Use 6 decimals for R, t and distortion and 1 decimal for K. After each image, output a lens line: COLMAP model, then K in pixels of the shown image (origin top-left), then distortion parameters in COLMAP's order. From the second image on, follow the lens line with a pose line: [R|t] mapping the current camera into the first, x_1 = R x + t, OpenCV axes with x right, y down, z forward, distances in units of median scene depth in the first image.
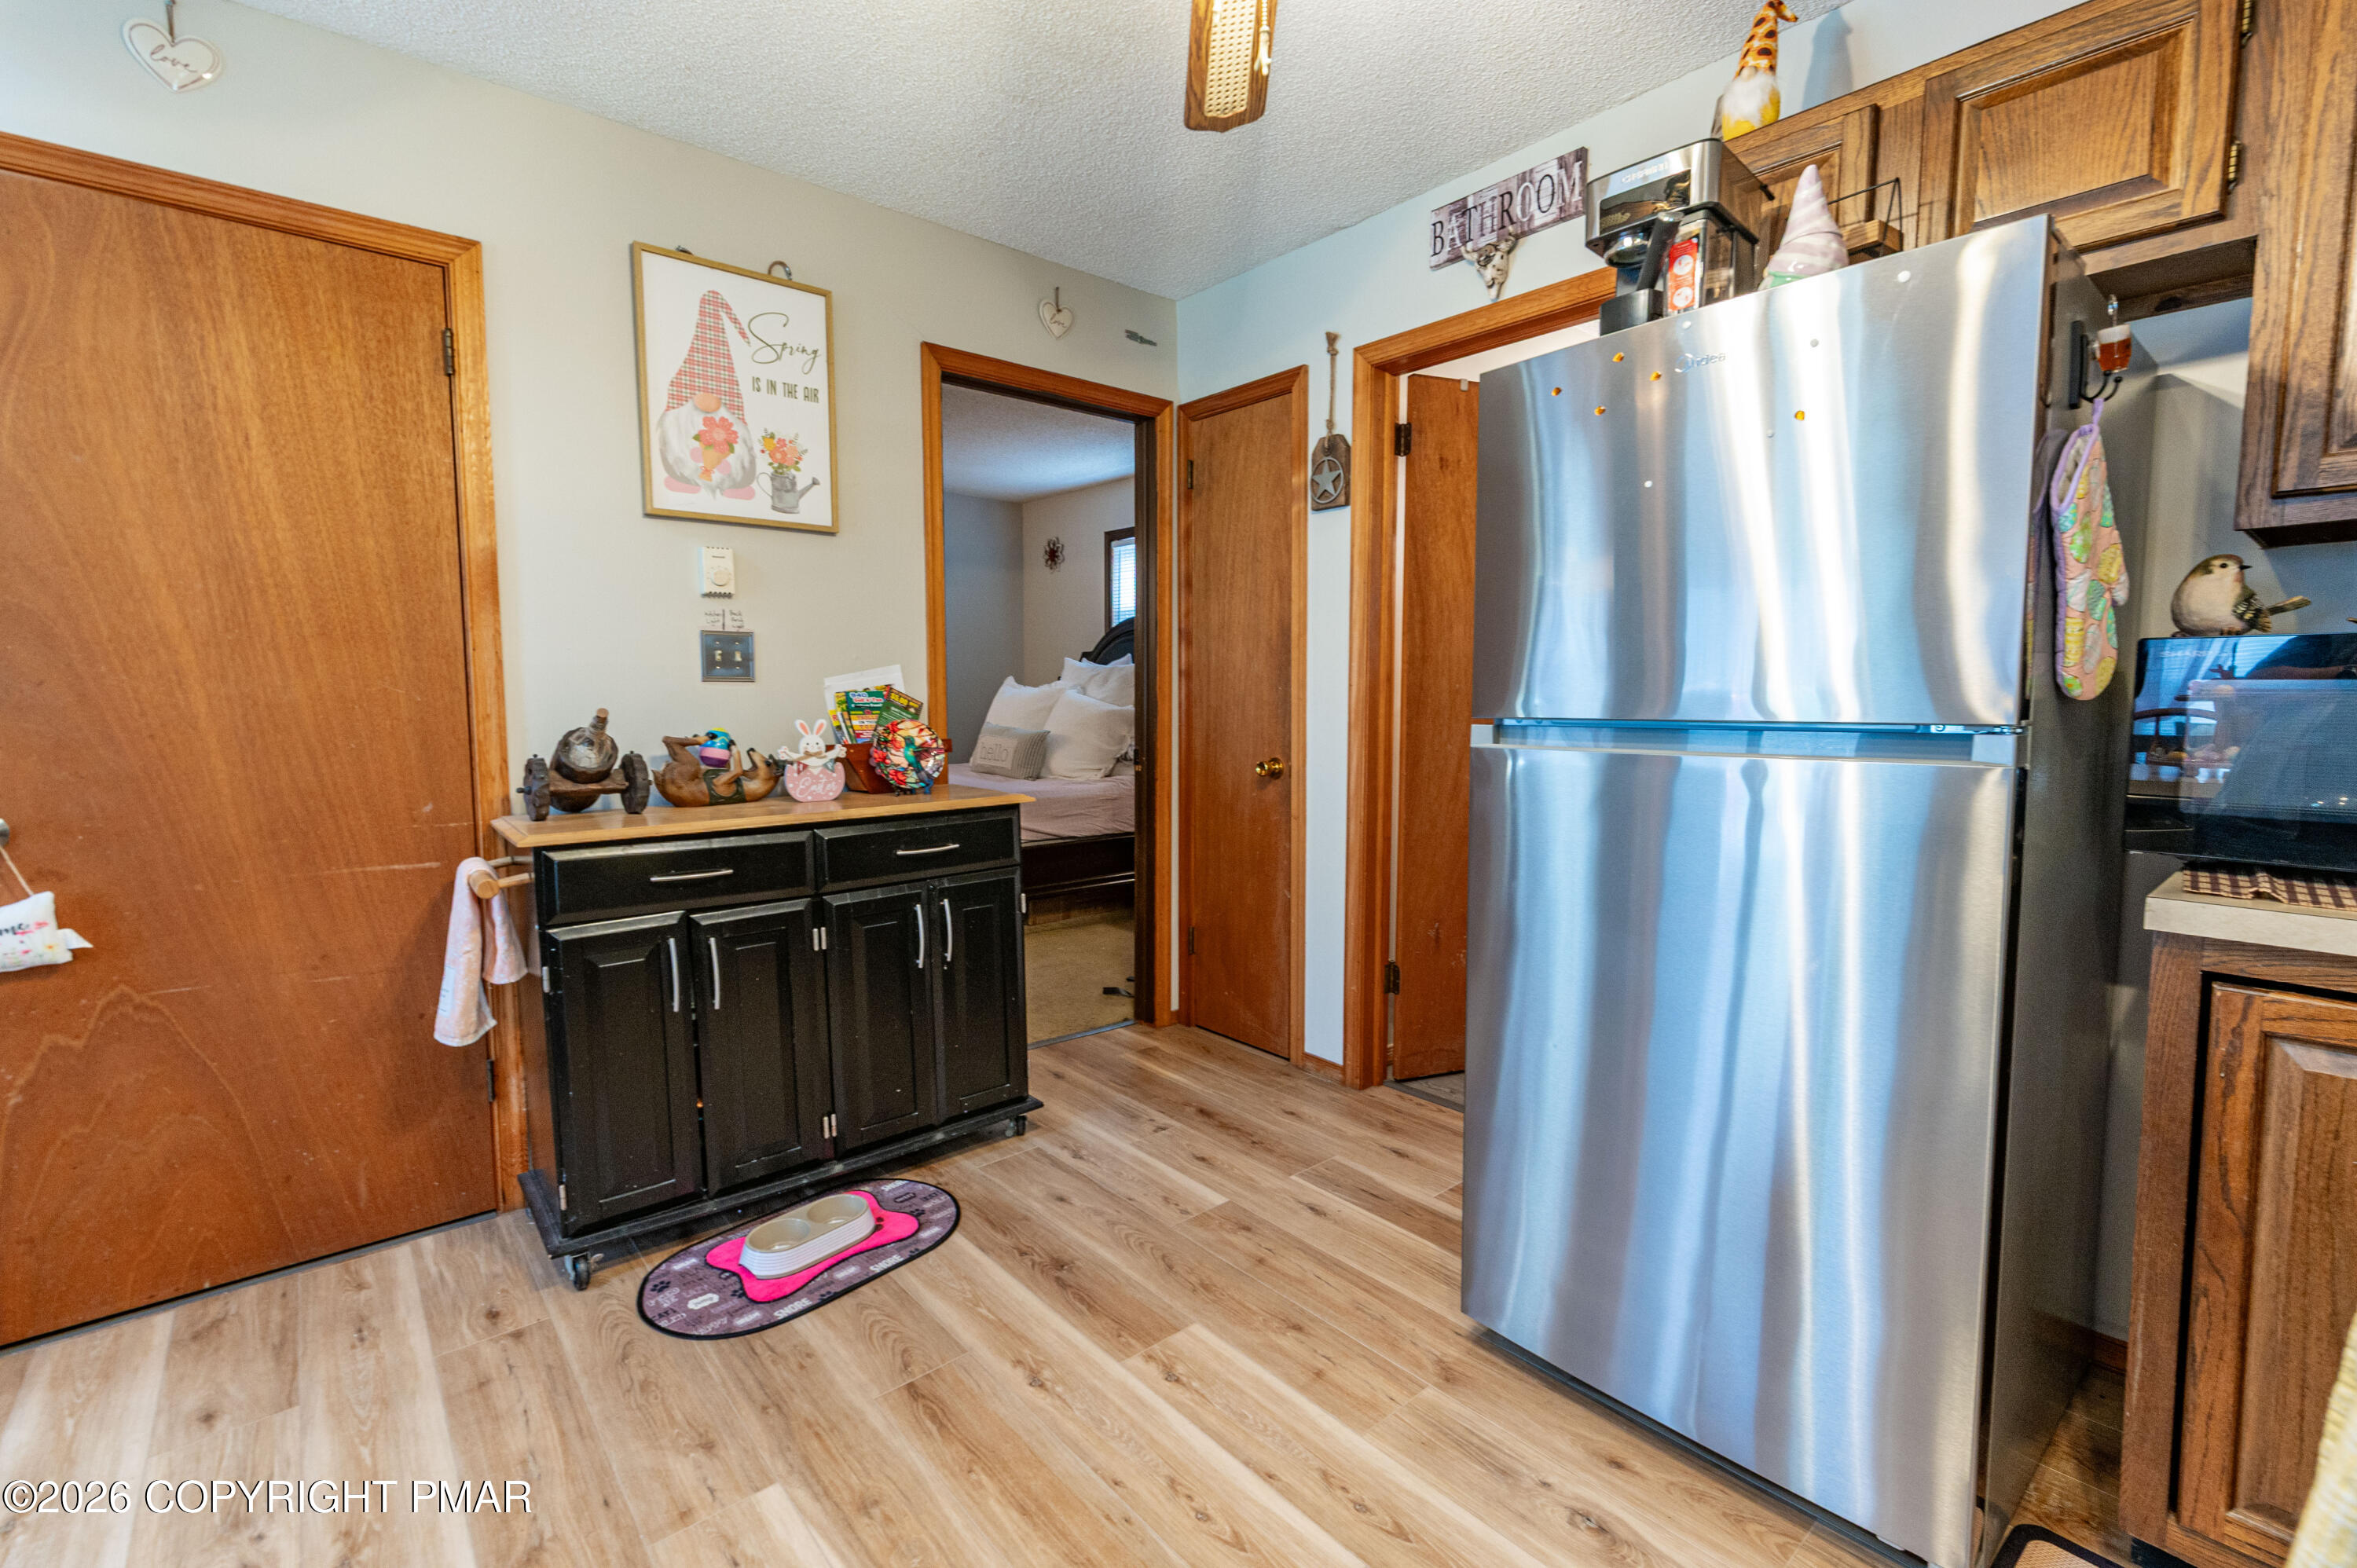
lens RADIAL K [[1019.9, 0, 1192.3], [0, 1019.9, 770.2], [0, 0, 1]] dist [-0.001659, -0.000913]
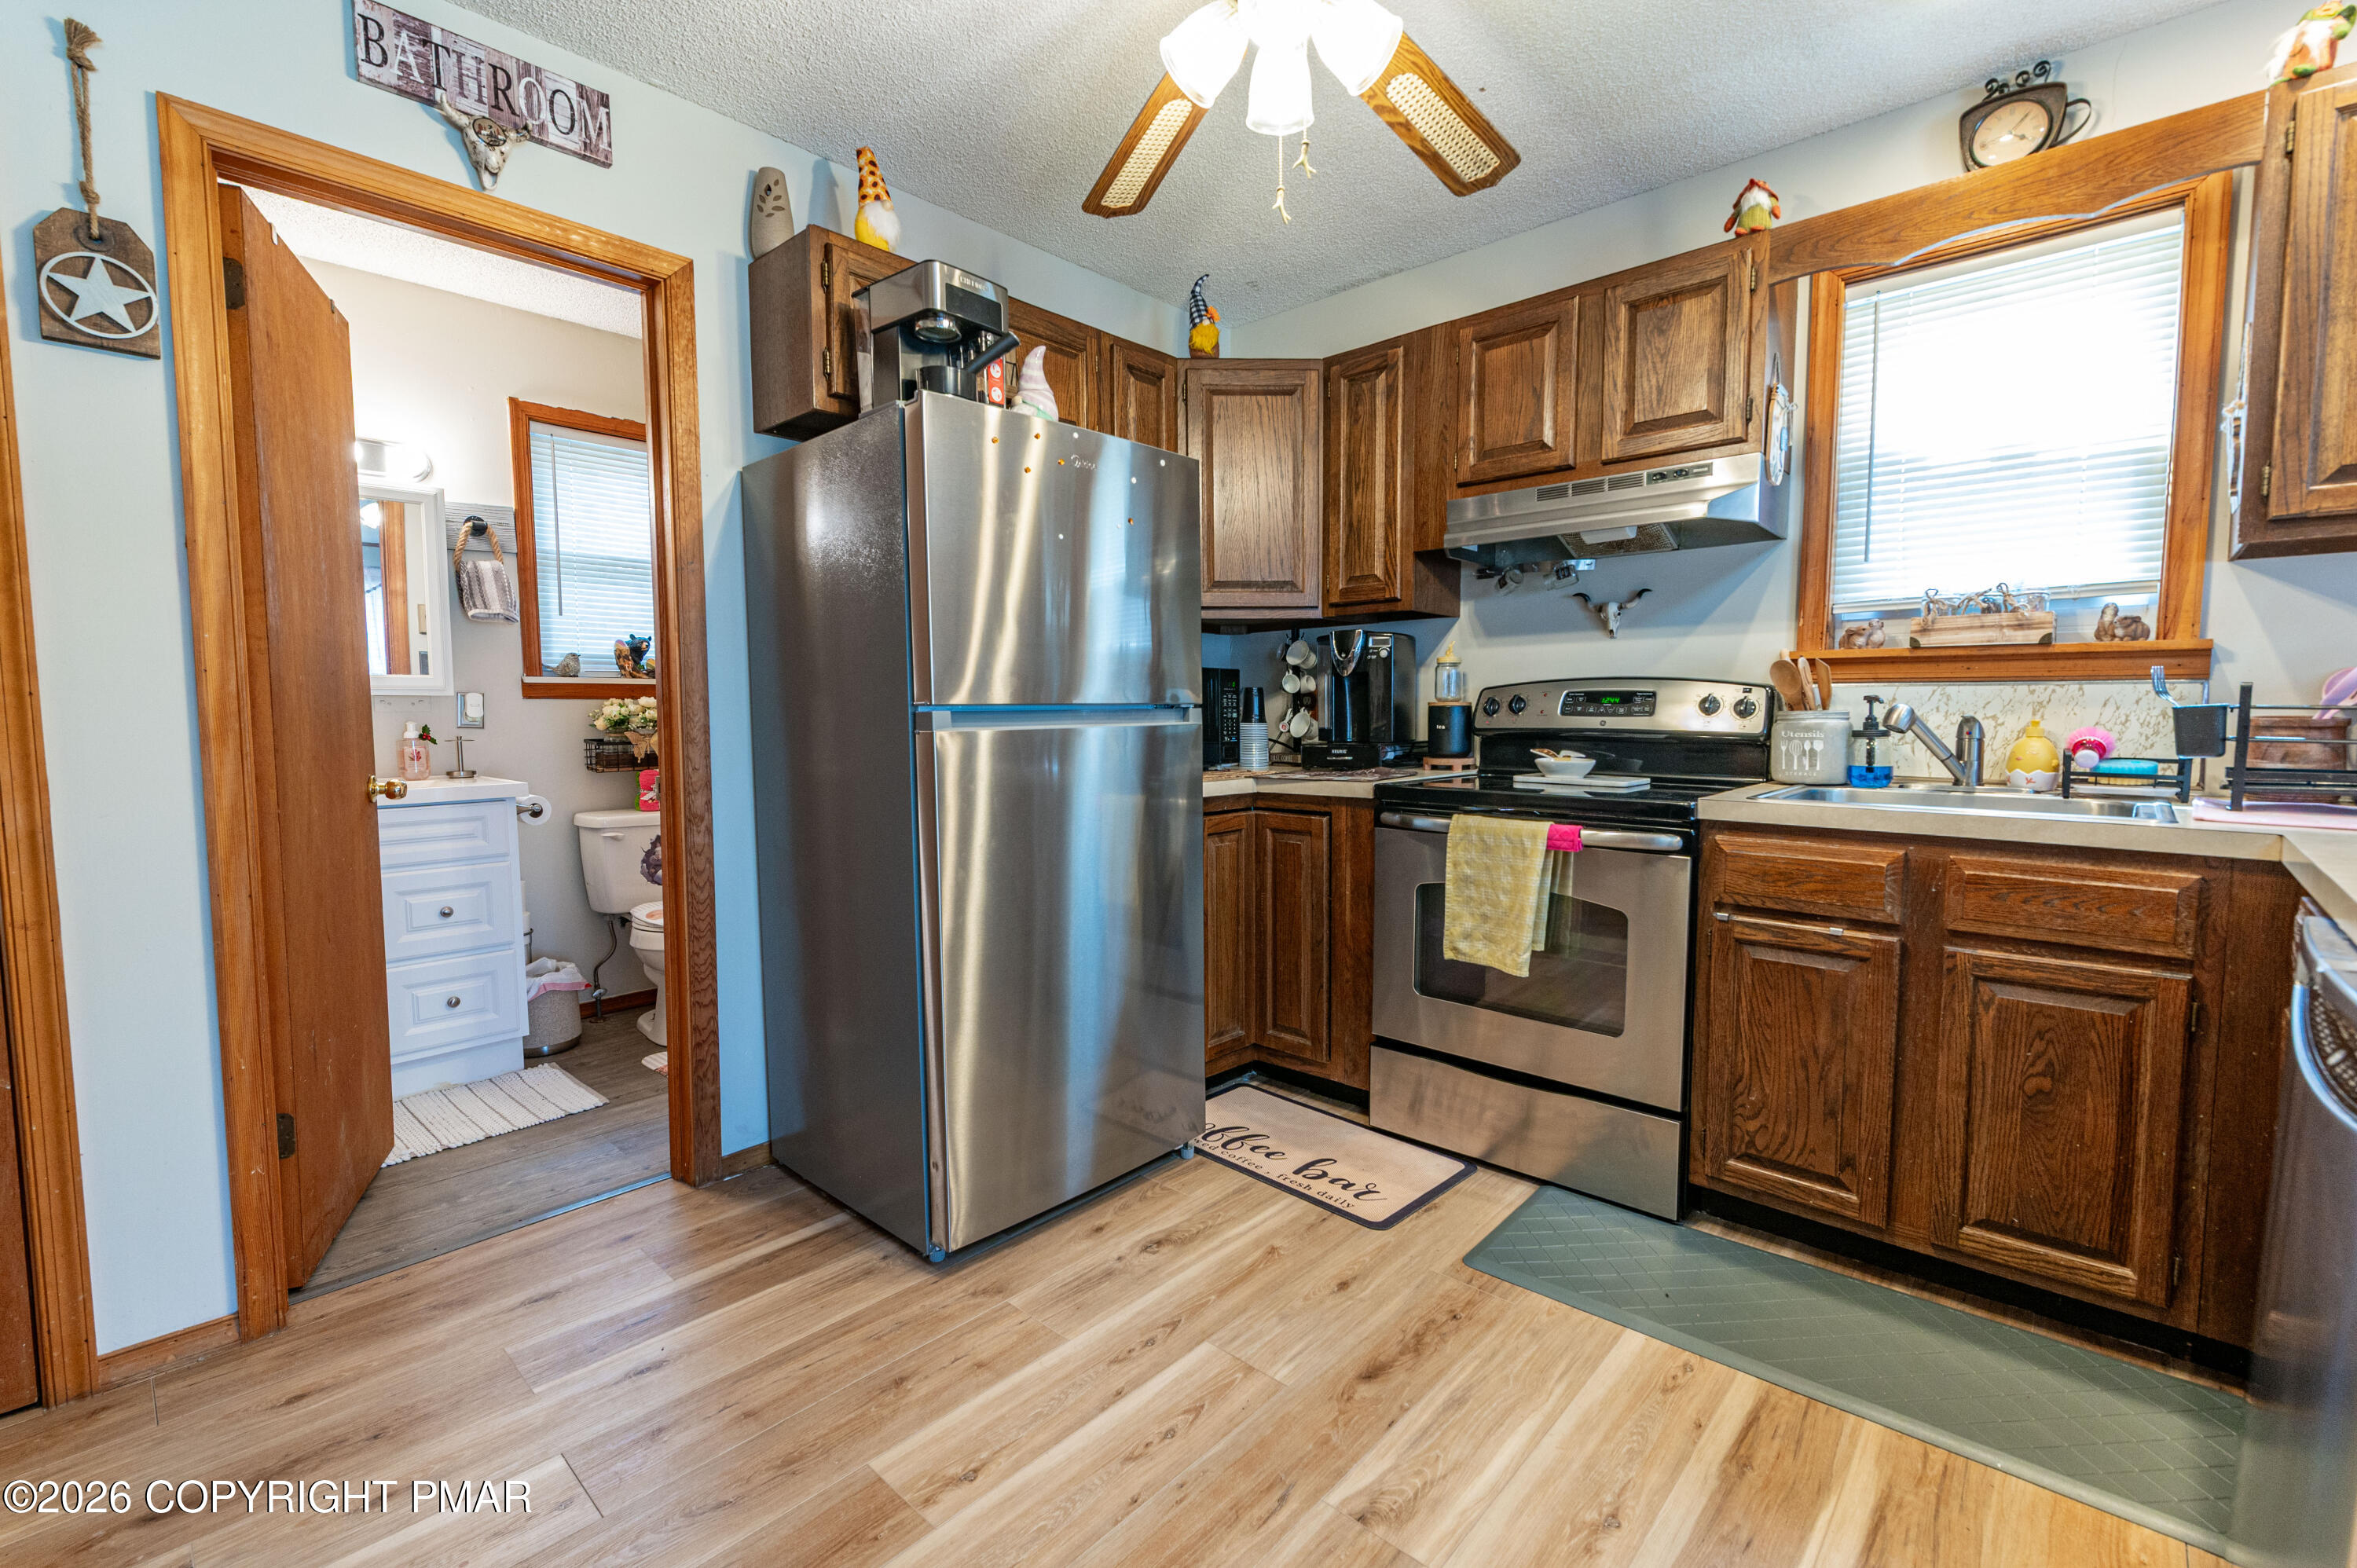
lens RADIAL K [[1013.3, 0, 1178.5], [0, 1013.3, 784.0], [0, 0, 1]] dist [-0.000083, 0.000237]
pose [[-0.102792, -0.071653, 0.992119, -0.608122], [0.080451, 0.993536, 0.080091, -0.025790], [-0.991444, 0.088050, -0.096363, 0.619780]]
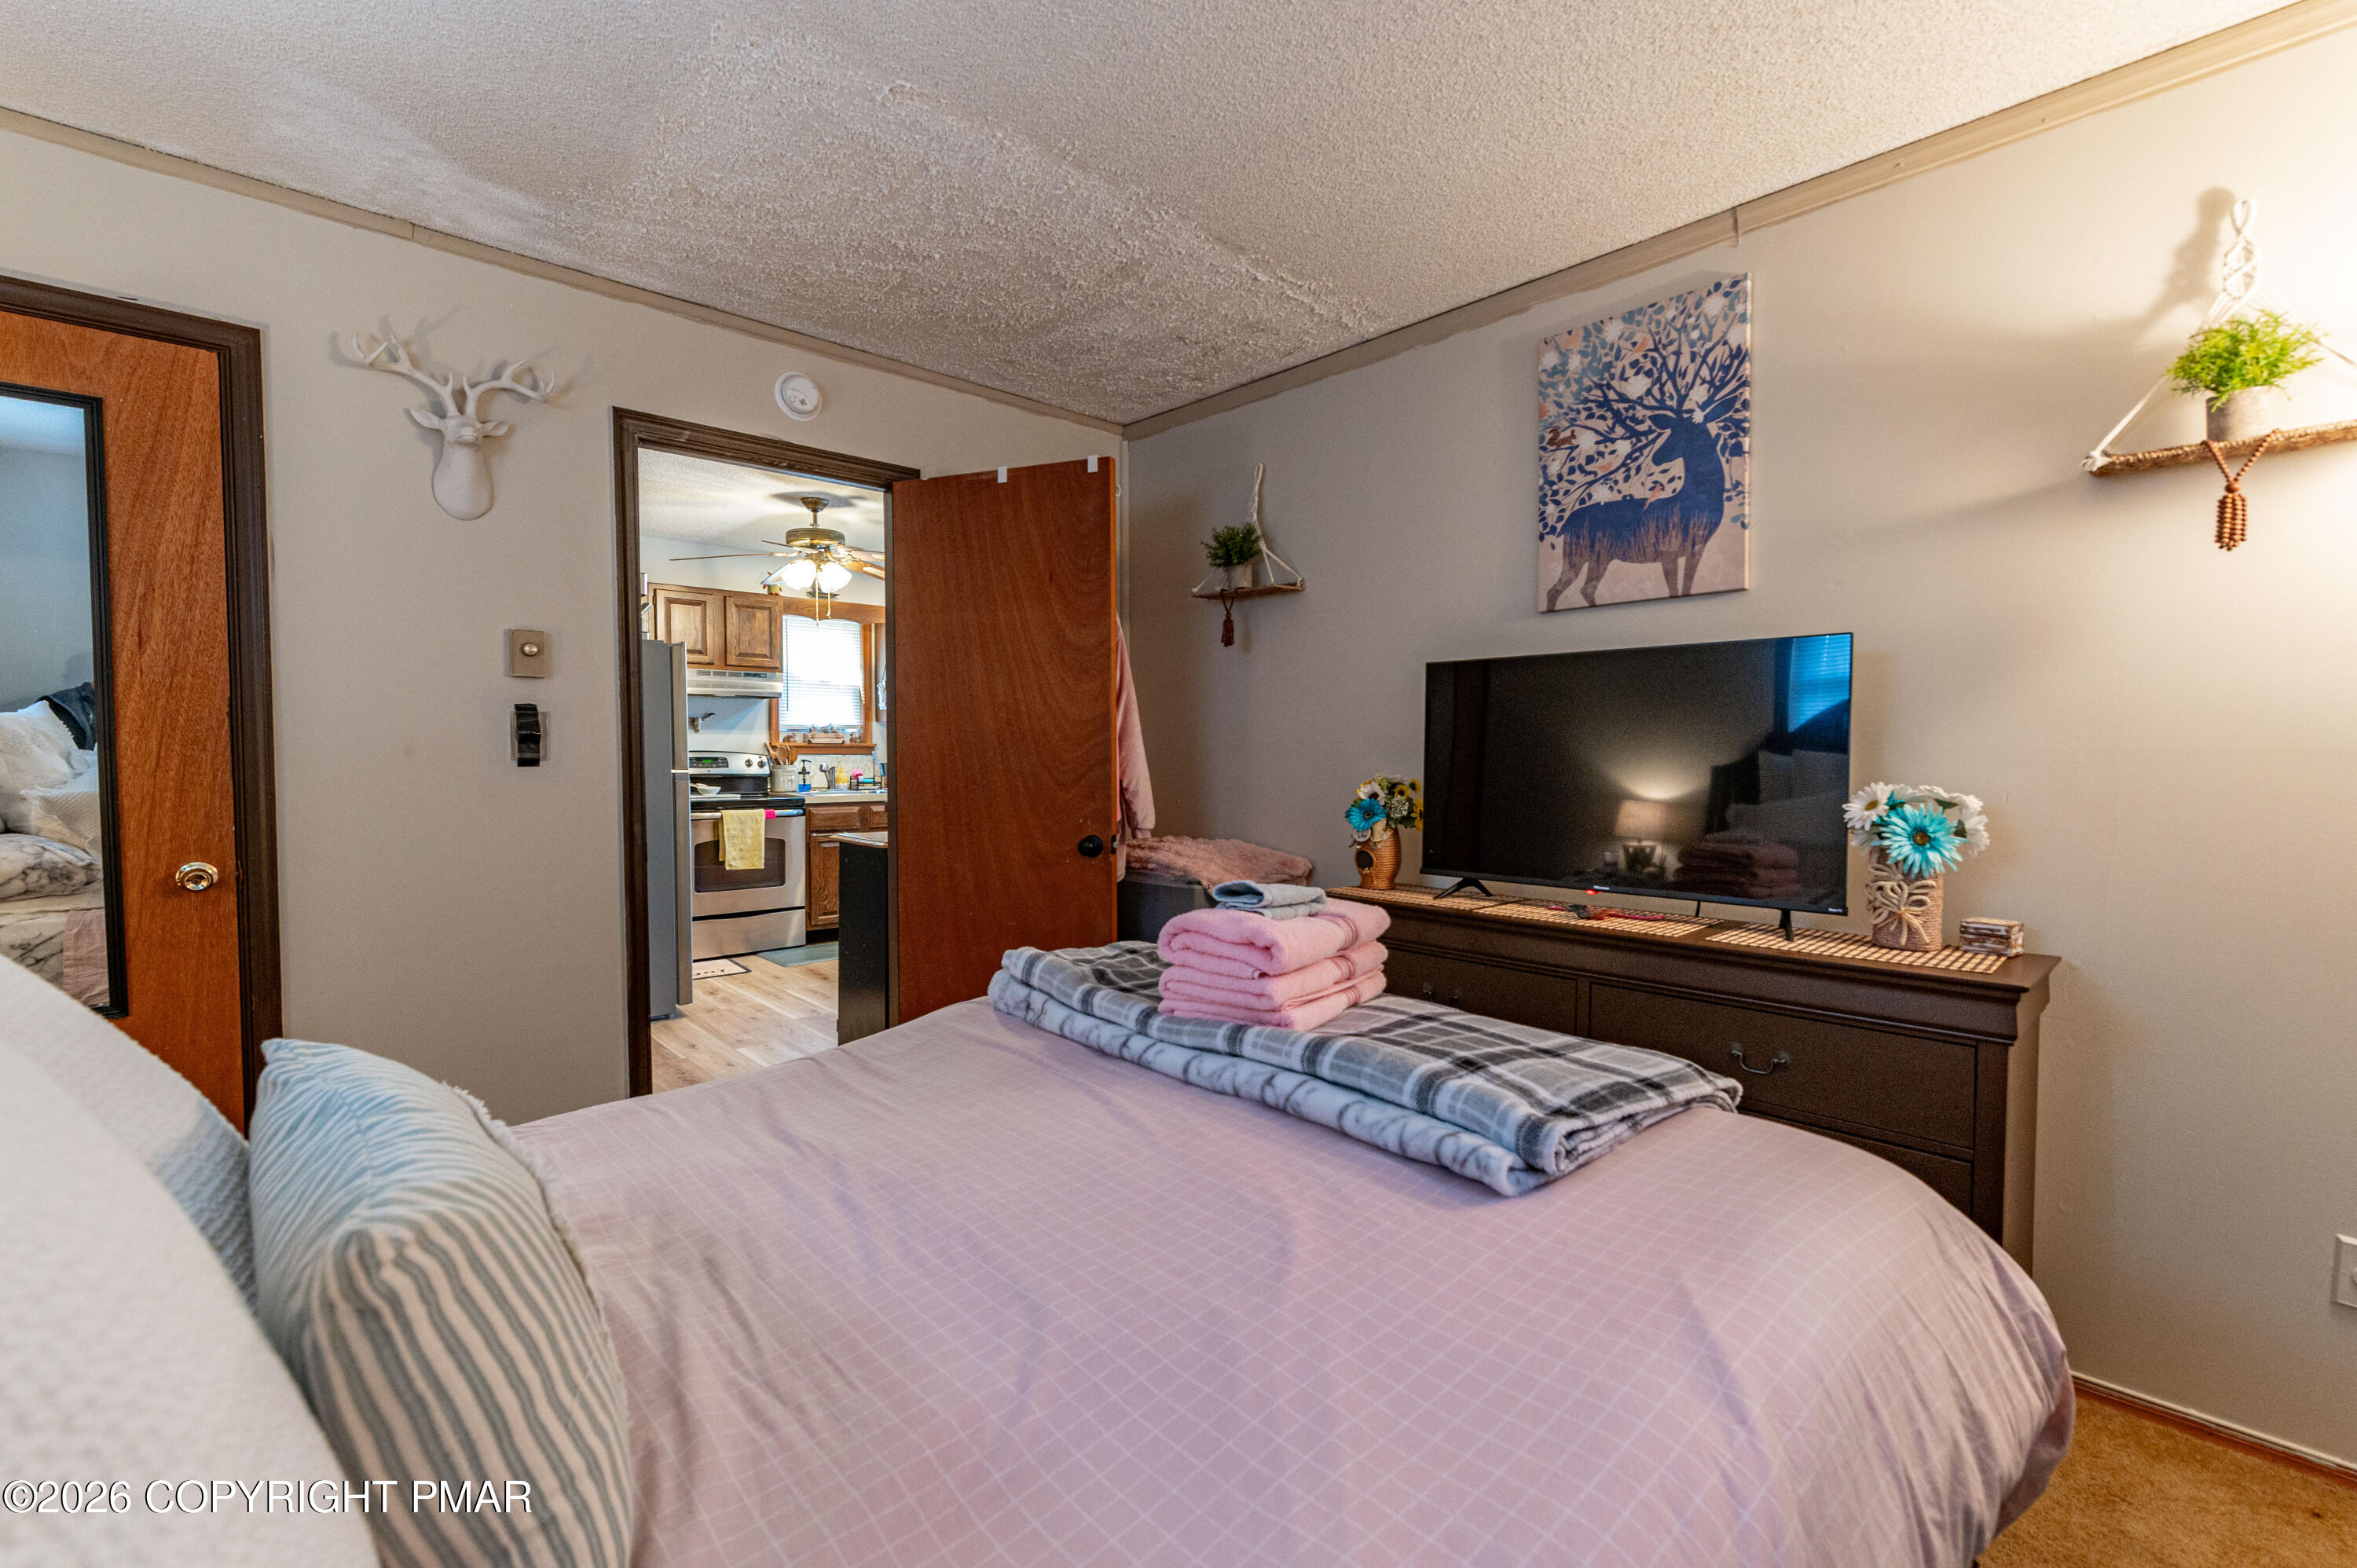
lens RADIAL K [[1019.9, 0, 1192.3], [0, 1019.9, 770.2], [0, 0, 1]] dist [-0.001659, -0.000913]
pose [[-0.998946, -0.003245, -0.045785, -0.653583], [-0.007946, 0.994662, 0.102881, -0.253816], [0.045207, 0.103136, -0.993639, 2.766004]]
